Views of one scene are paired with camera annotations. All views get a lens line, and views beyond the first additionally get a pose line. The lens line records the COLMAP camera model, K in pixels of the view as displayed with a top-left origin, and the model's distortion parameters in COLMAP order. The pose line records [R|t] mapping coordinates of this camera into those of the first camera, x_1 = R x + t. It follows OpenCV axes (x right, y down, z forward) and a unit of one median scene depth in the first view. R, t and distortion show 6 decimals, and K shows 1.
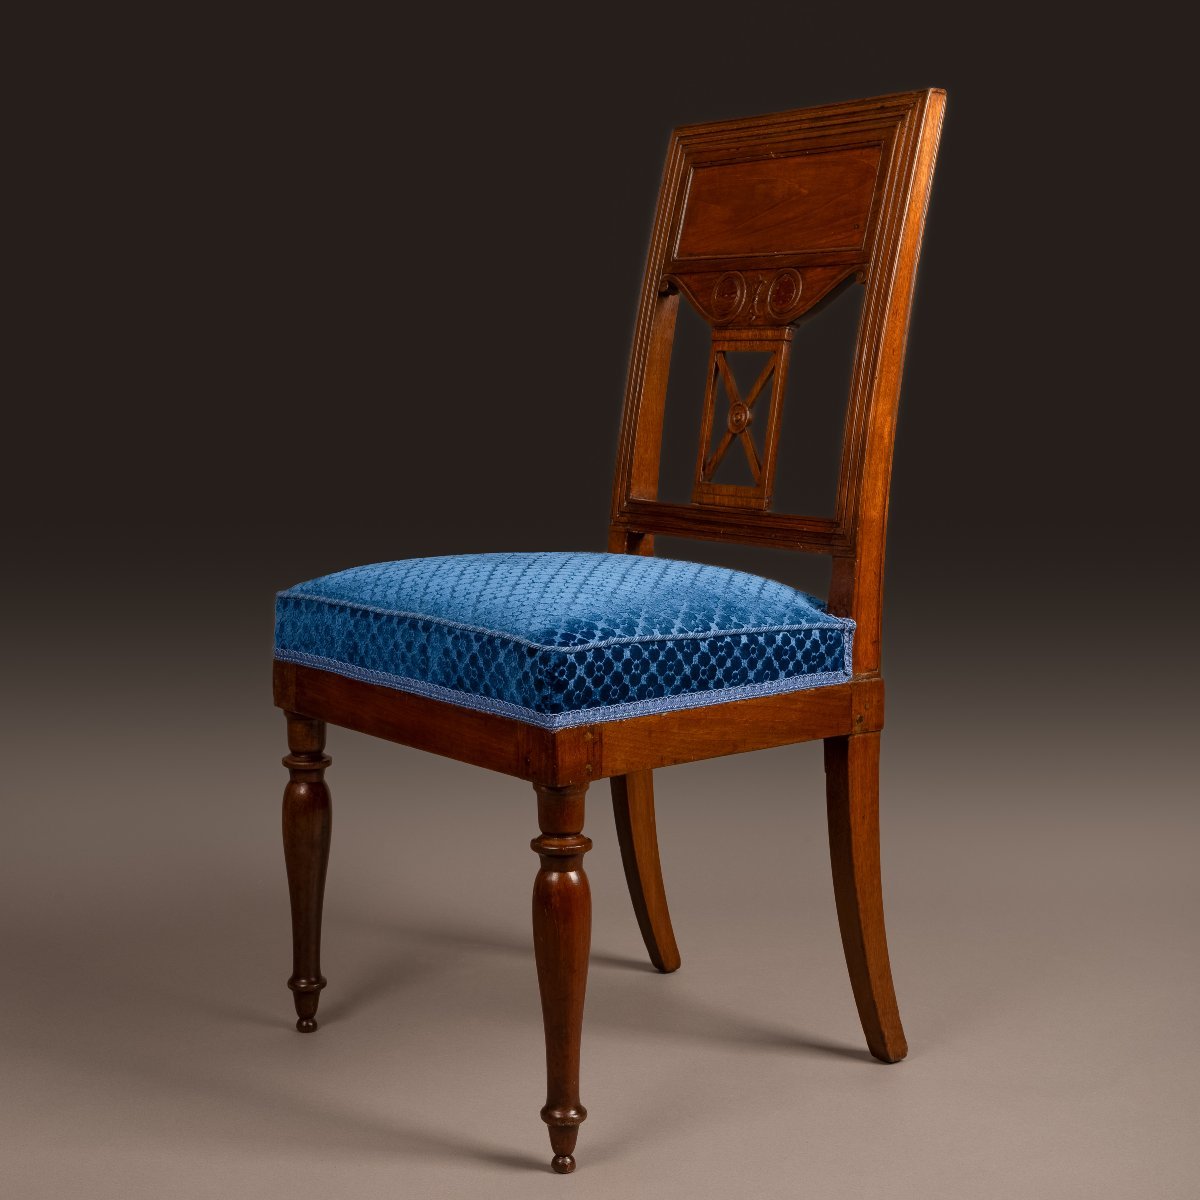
lens RADIAL K [[2069.9, 0, 602.0], [0, 2069.9, 639.8], [0, 0, 1]] dist [-0.022198, 0.034365]
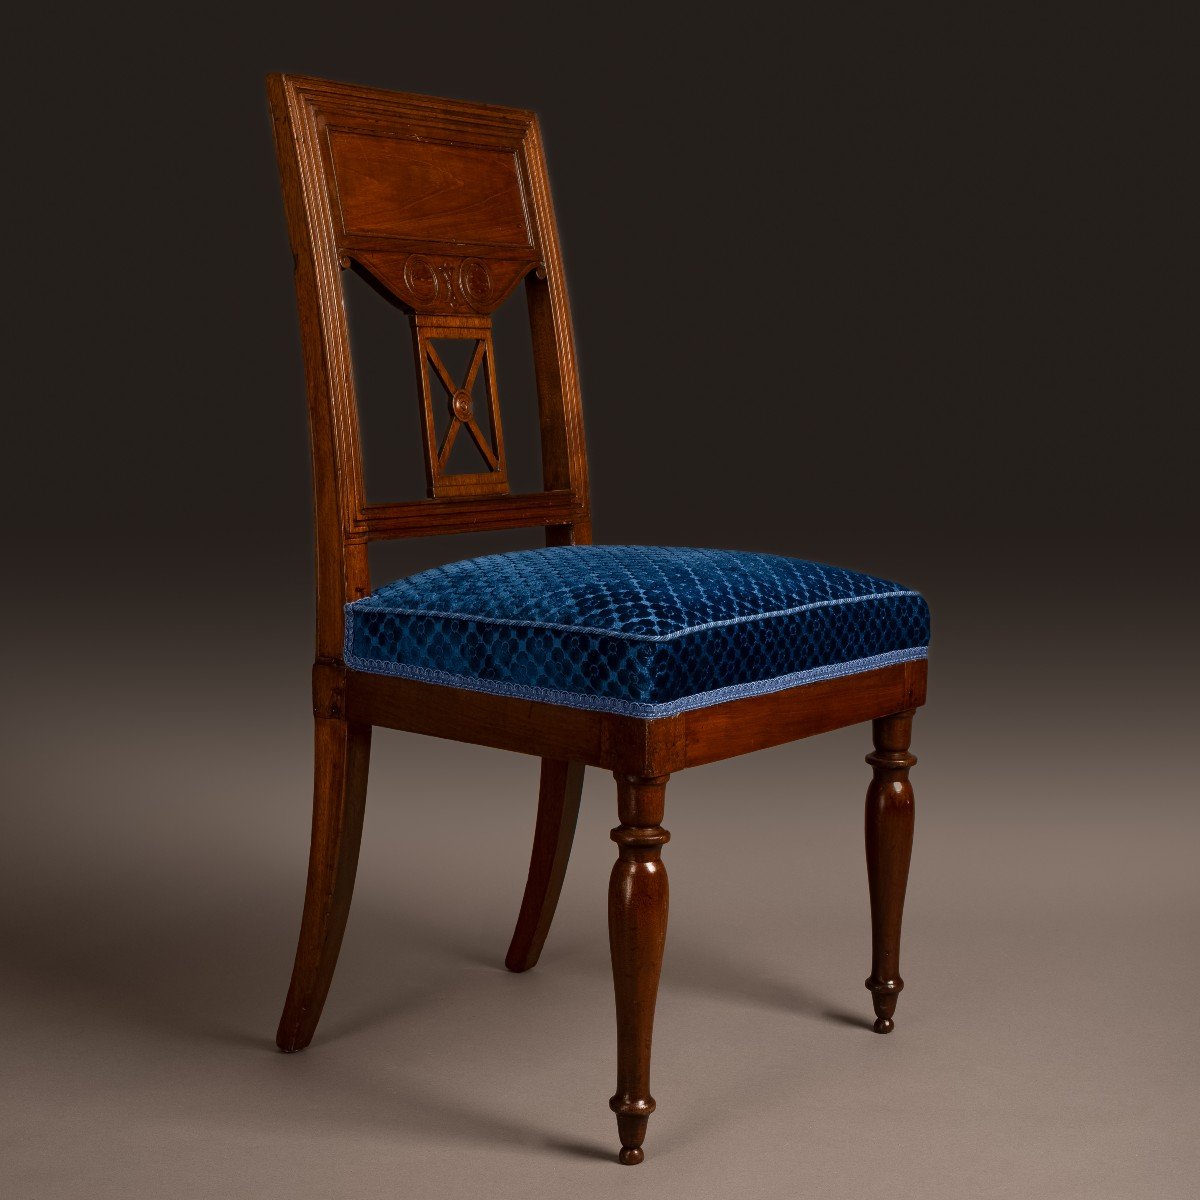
lens RADIAL K [[2216.8, 0, 600.0], [0, 2216.8, 600.0], [0, 0, 1]] dist [0.011934, 0.061018]
pose [[-0.317530, -0.115340, 0.941208, -0.977668], [0.108434, 0.981647, 0.156877, -0.178082], [-0.942028, 0.151872, -0.299195, 1.288971]]
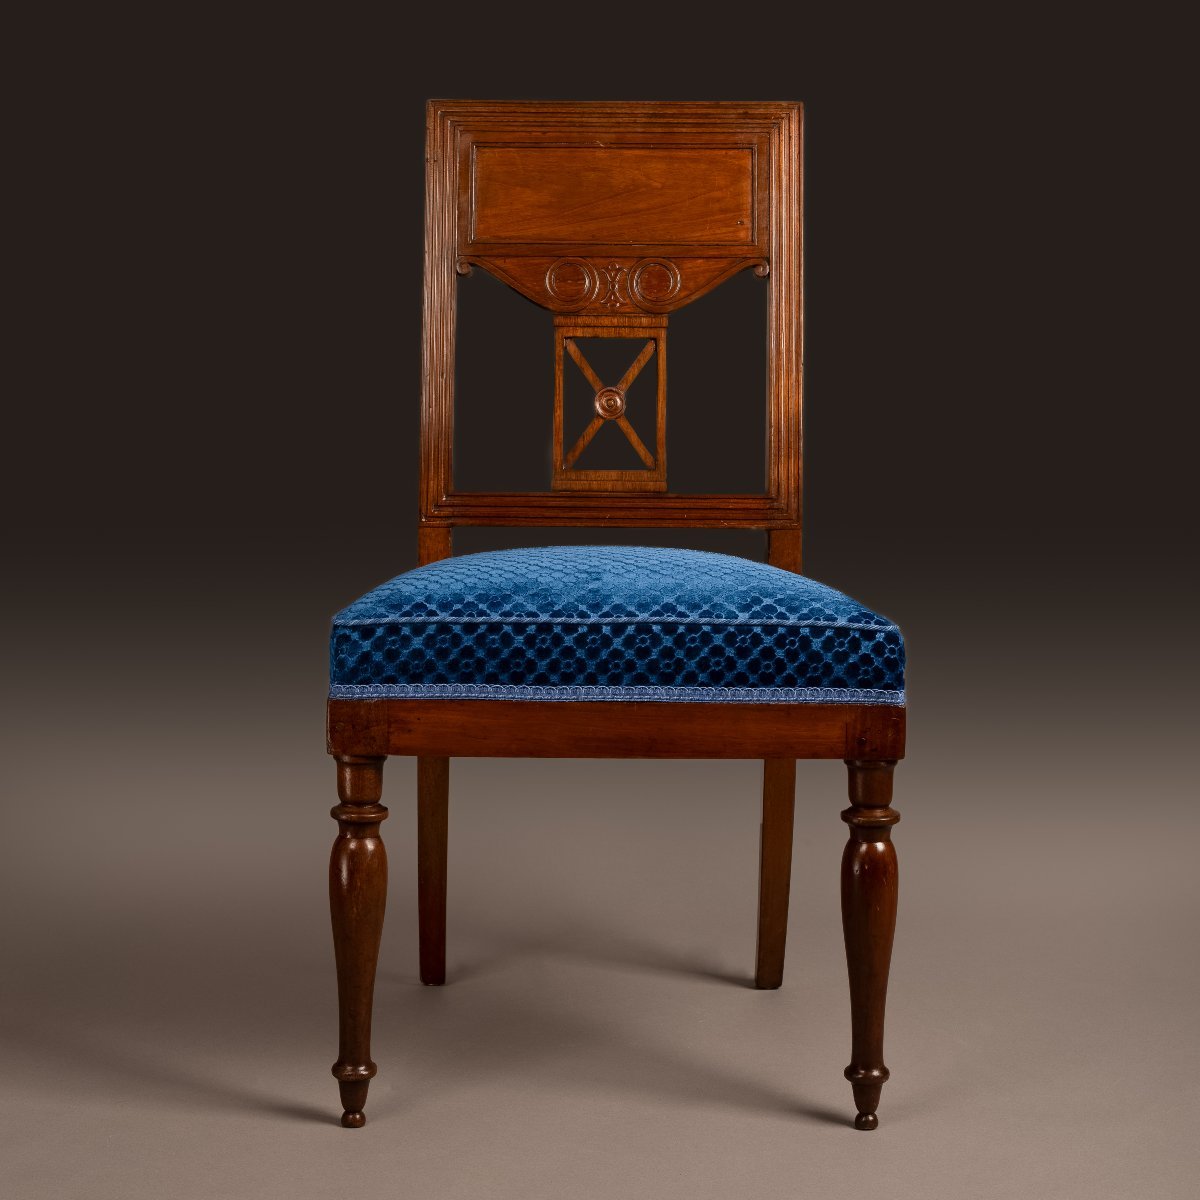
lens RADIAL K [[2216.8, 0, 600.0], [0, 2216.8, 600.0], [0, 0, 1]] dist [0.011934, 0.061018]
pose [[0.586025, -0.095872, 0.804601, -0.832012], [0.100271, 0.993924, 0.045399, -0.062380], [-0.804065, 0.054073, 0.592078, 0.372560]]
